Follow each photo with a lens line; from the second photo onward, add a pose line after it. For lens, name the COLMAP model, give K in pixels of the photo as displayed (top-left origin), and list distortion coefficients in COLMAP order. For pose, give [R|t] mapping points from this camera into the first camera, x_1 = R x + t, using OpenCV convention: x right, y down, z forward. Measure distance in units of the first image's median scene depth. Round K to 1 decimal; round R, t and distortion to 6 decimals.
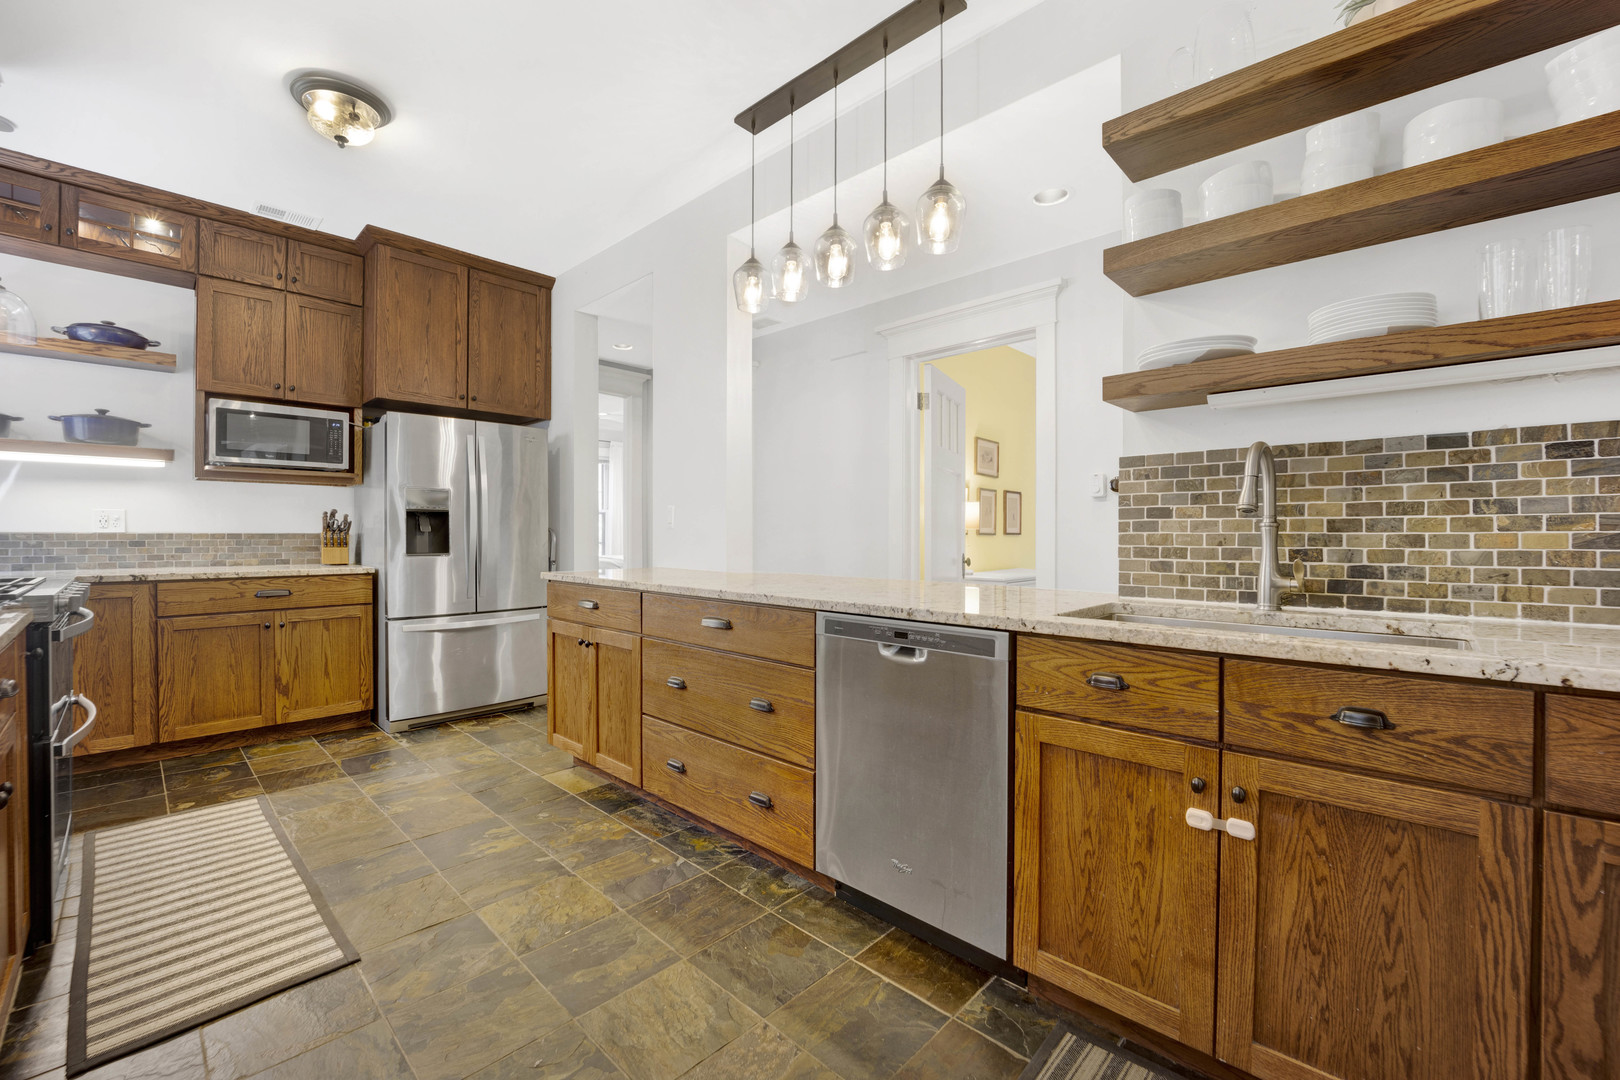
lens RADIAL K [[668.0, 0, 802.9], [0, 668.0, 532.2], [0, 0, 1]] dist [-0.022422, 0.000522]
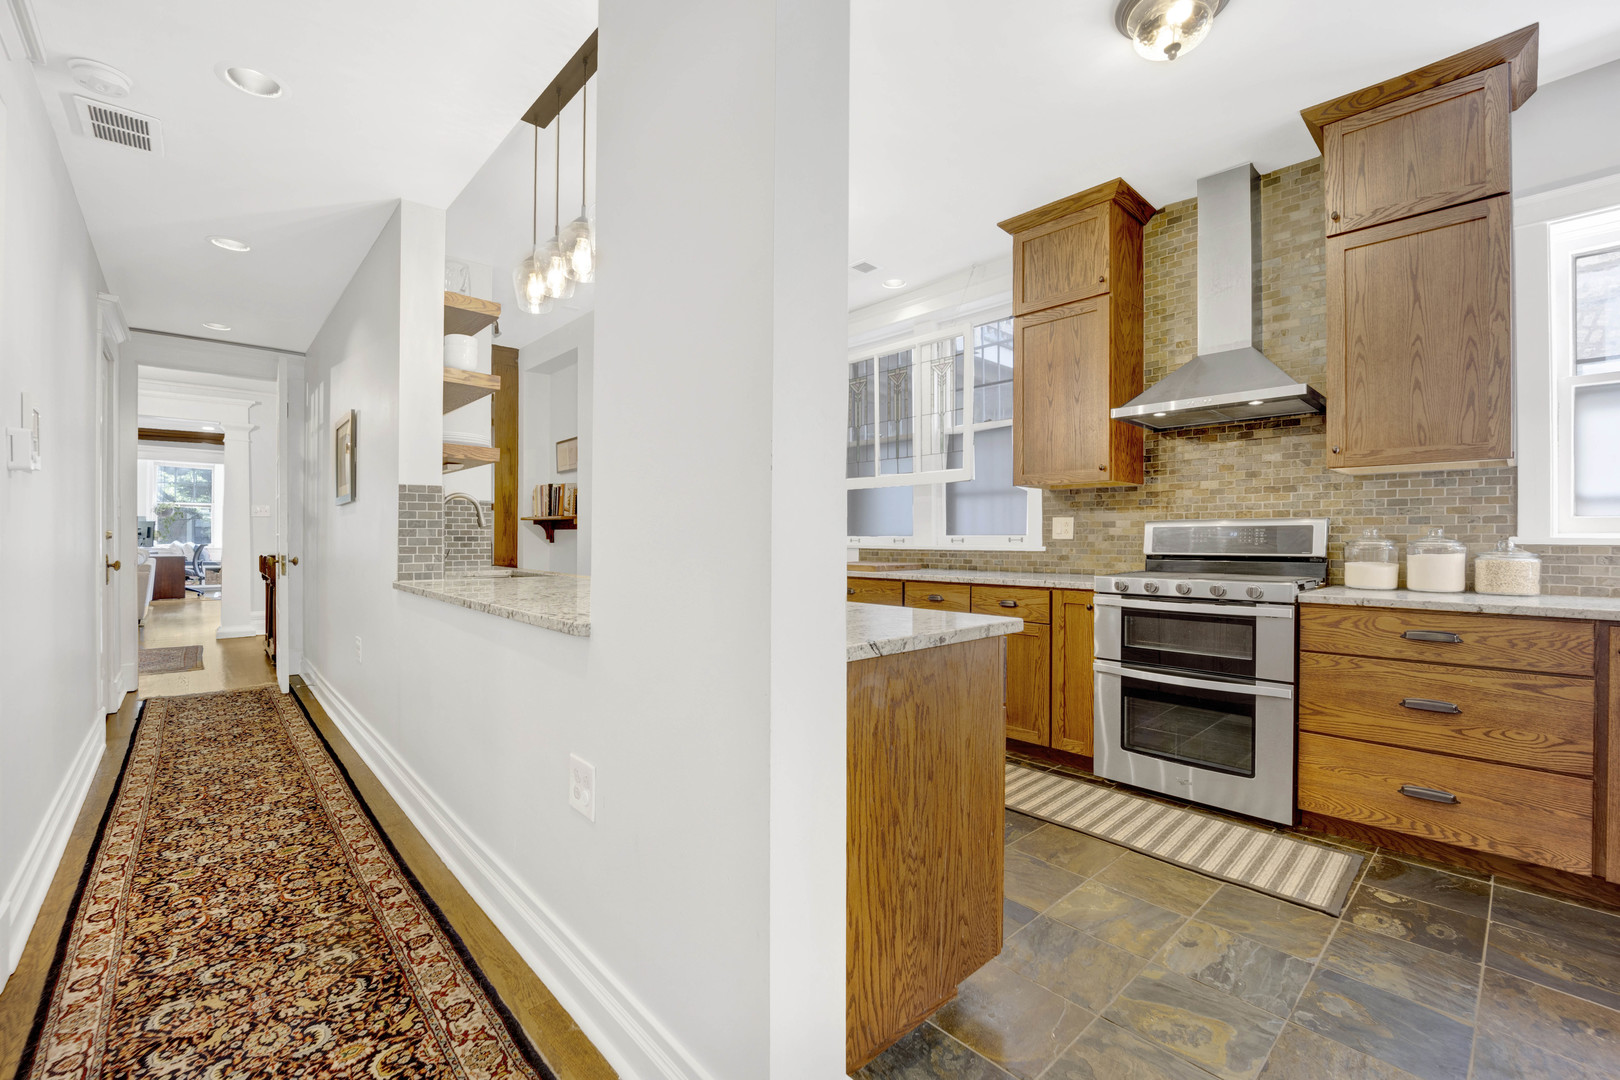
lens RADIAL K [[668.0, 0, 820.7], [0, 668.0, 538.2], [0, 0, 1]] dist [-0.022422, 0.000522]
pose [[-0.999115, -0.006767, 0.041522, -0.242825], [-0.006886, 0.999973, -0.002731, 0.001969], [-0.041502, -0.003015, -0.999134, 1.410794]]
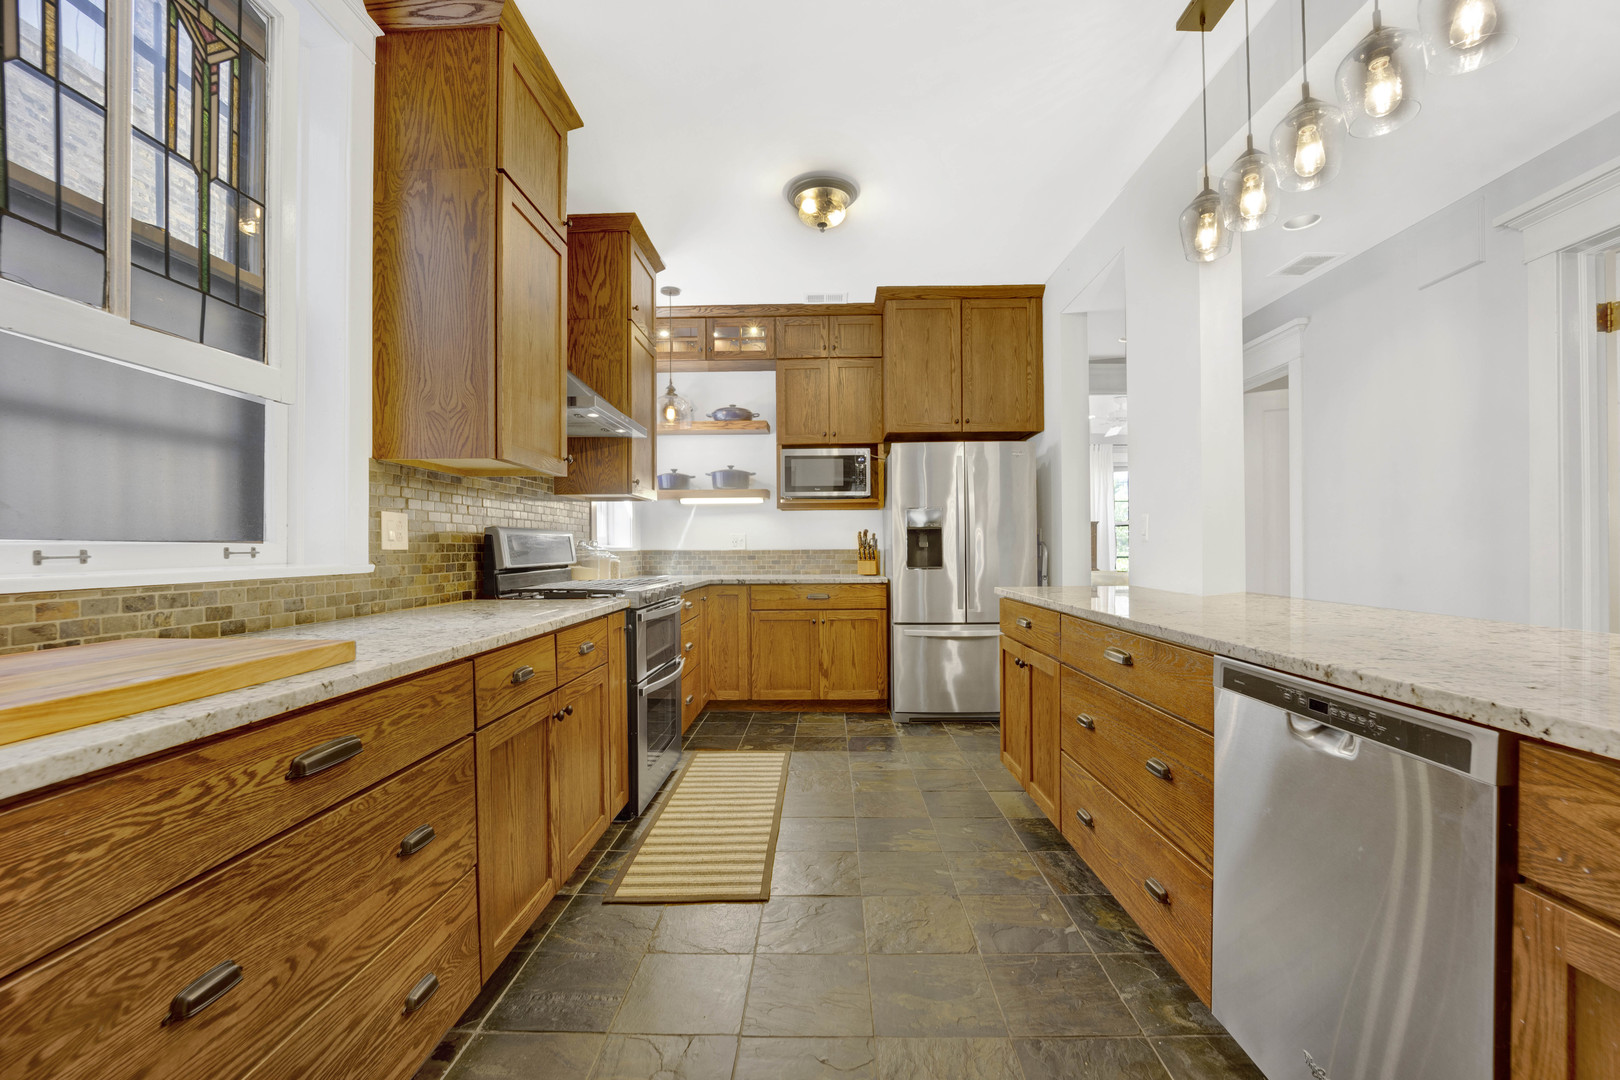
lens RADIAL K [[668.0, 0, 808.1], [0, 668.0, 548.6], [0, 0, 1]] dist [-0.022422, 0.000522]
pose [[0.673687, -0.007213, -0.738981, 0.144864], [0.010065, 0.999949, -0.000585, 0.000463], [0.738948, -0.007044, 0.673725, 0.114965]]
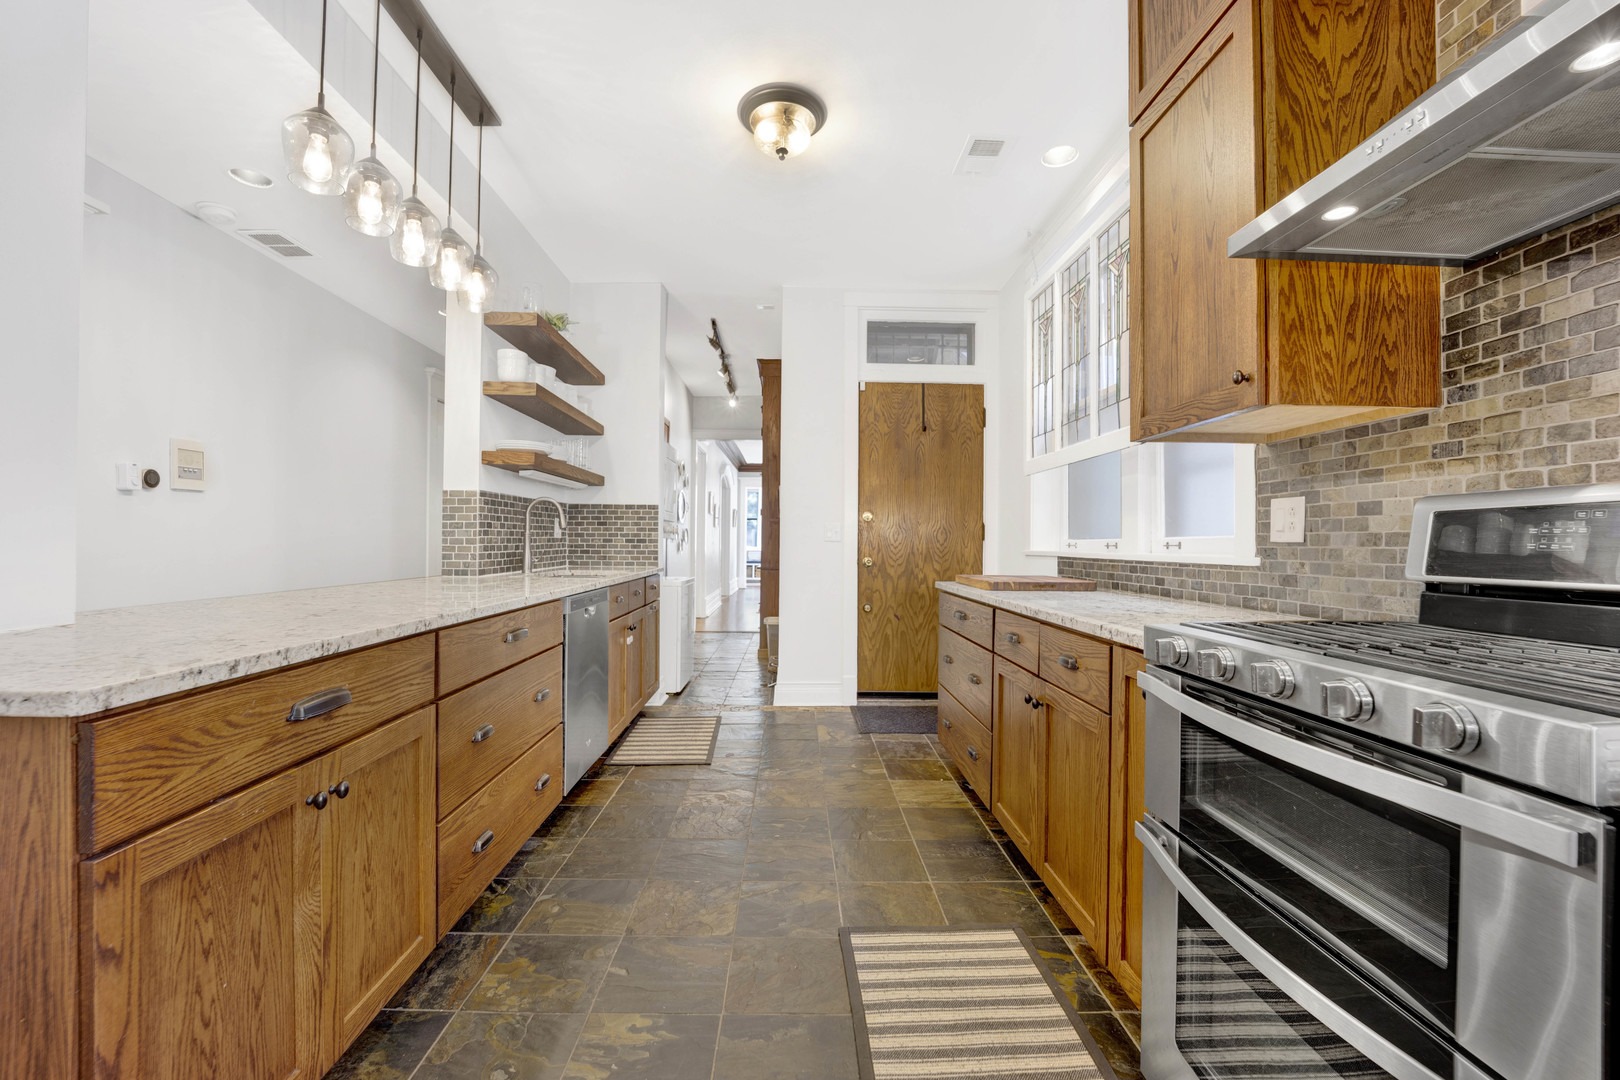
lens RADIAL K [[668.0, 0, 815.4], [0, 668.0, 534.9], [0, 0, 1]] dist [-0.022422, 0.000522]
pose [[-0.720907, -0.002263, 0.693028, -0.707595], [-0.011907, 0.999888, -0.009121, 0.000998], [-0.692930, -0.014828, -0.720853, 0.918819]]
